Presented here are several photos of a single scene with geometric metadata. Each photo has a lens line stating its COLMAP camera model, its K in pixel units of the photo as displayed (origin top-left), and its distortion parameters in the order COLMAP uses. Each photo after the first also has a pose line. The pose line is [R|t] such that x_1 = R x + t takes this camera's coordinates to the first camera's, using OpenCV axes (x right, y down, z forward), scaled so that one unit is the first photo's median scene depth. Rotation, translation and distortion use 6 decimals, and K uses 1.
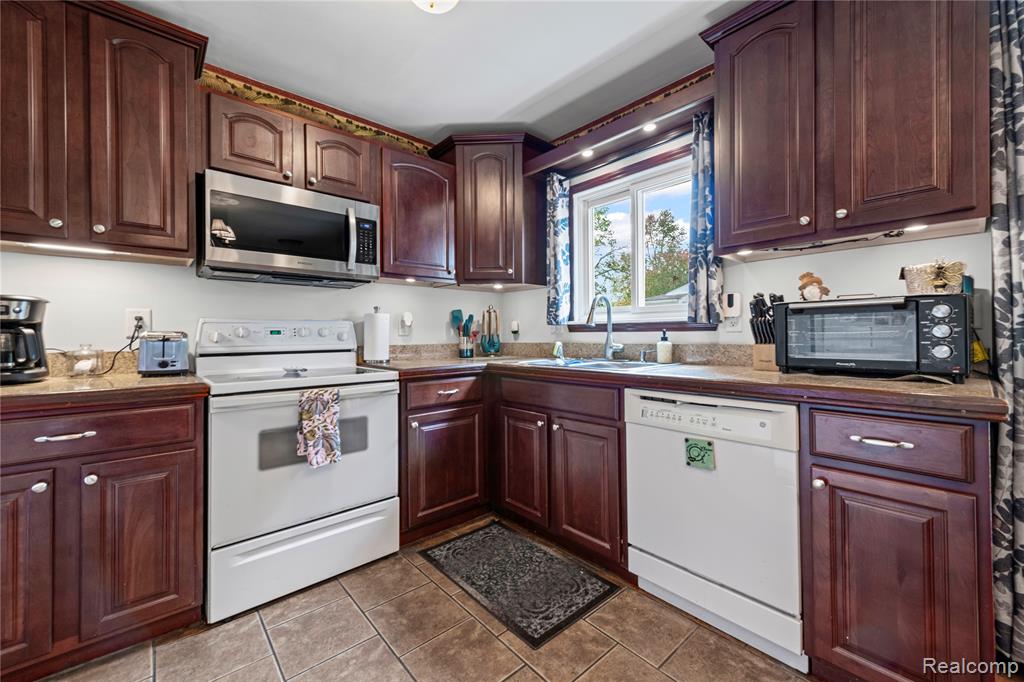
lens RADIAL K [[407.3, 0, 518.1], [0, 407.3, 335.6], [0, 0, 1]] dist [0.015445, -0.003079]
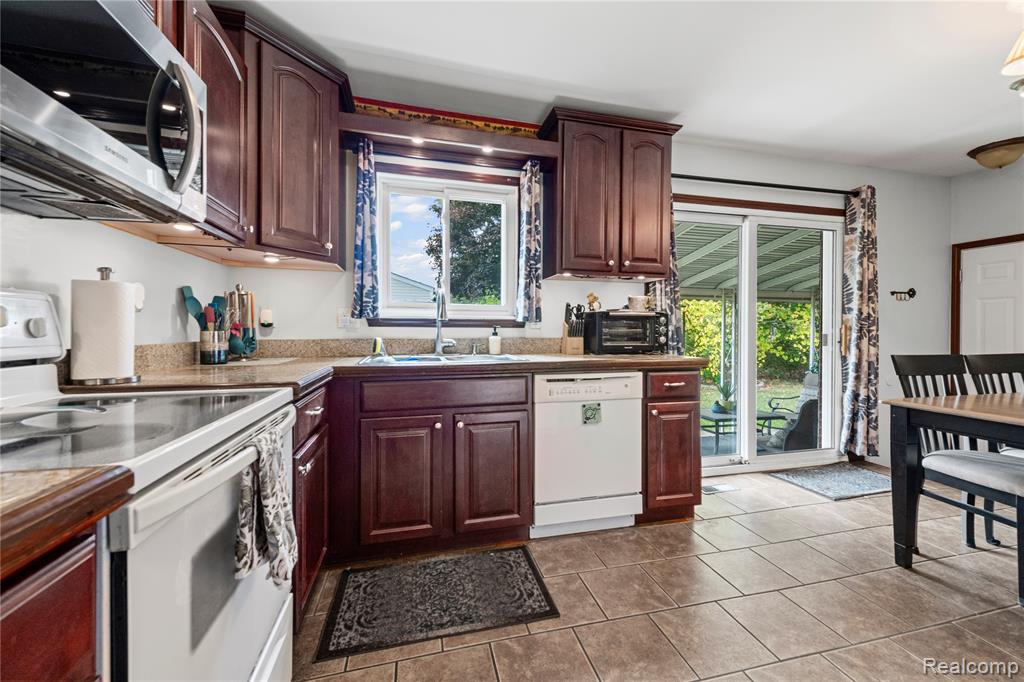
lens RADIAL K [[407.3, 0, 516.1], [0, 407.3, 333.4], [0, 0, 1]] dist [0.015445, -0.003079]
pose [[0.456708, 0.001467, 0.889615, -0.721948], [-0.004919, 0.999988, 0.000876, 0.006035], [-0.889603, -0.004776, 0.456709, 0.442296]]
